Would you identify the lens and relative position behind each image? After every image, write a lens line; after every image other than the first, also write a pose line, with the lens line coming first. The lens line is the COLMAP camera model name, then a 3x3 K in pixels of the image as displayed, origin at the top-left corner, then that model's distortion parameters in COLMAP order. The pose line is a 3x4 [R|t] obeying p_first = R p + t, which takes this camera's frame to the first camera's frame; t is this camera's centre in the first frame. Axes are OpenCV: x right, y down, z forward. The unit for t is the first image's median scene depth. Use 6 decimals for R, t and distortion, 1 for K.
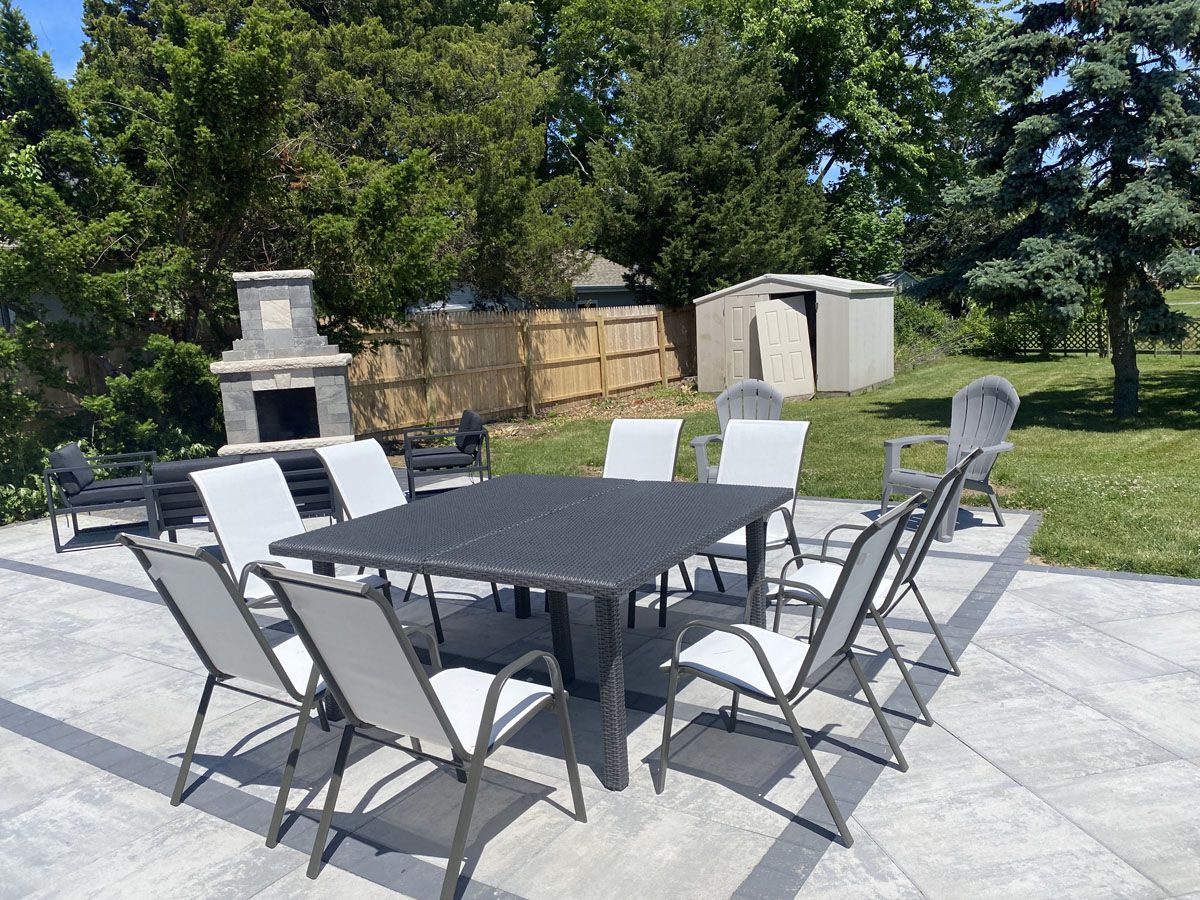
lens RADIAL K [[921.9, 0, 595.9], [0, 921.9, 463.4], [0, 0, 1]] dist [0.002882, -0.006138]
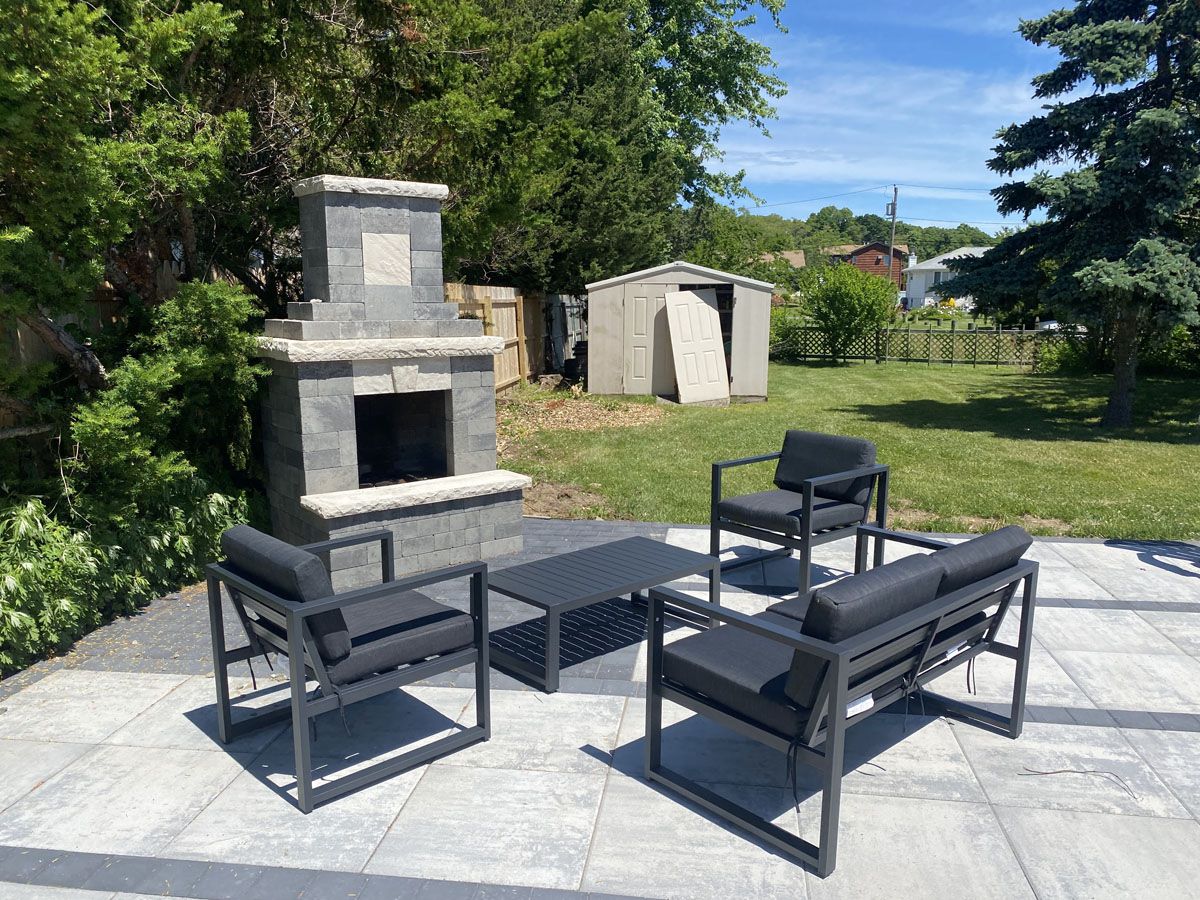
lens RADIAL K [[911.6, 0, 620.6], [0, 911.6, 466.5], [0, 0, 1]] dist [0.068428, -0.076435]
pose [[0.889799, -0.025248, 0.455655, -0.485857], [0.021274, 0.999678, 0.013850, -0.040893], [-0.455857, -0.002630, 0.890049, 0.445093]]
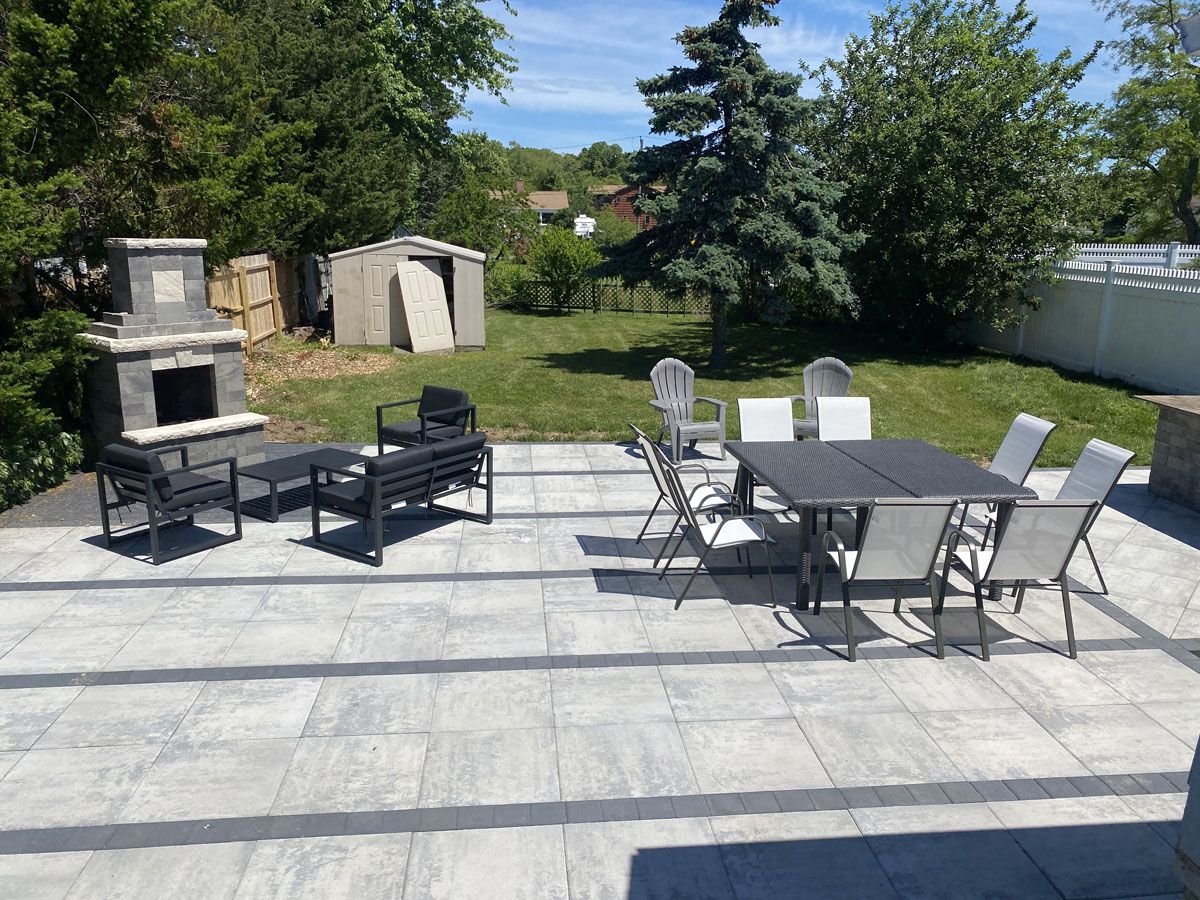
lens RADIAL K [[914.2, 0, 606.7], [0, 914.2, 448.9], [0, 0, 1]] dist [0.032769, -0.043111]
pose [[0.769299, -0.081215, 0.633705, -0.614849], [0.043101, 0.996225, 0.075351, -0.051125], [-0.637433, -0.030654, 0.769896, 0.010019]]
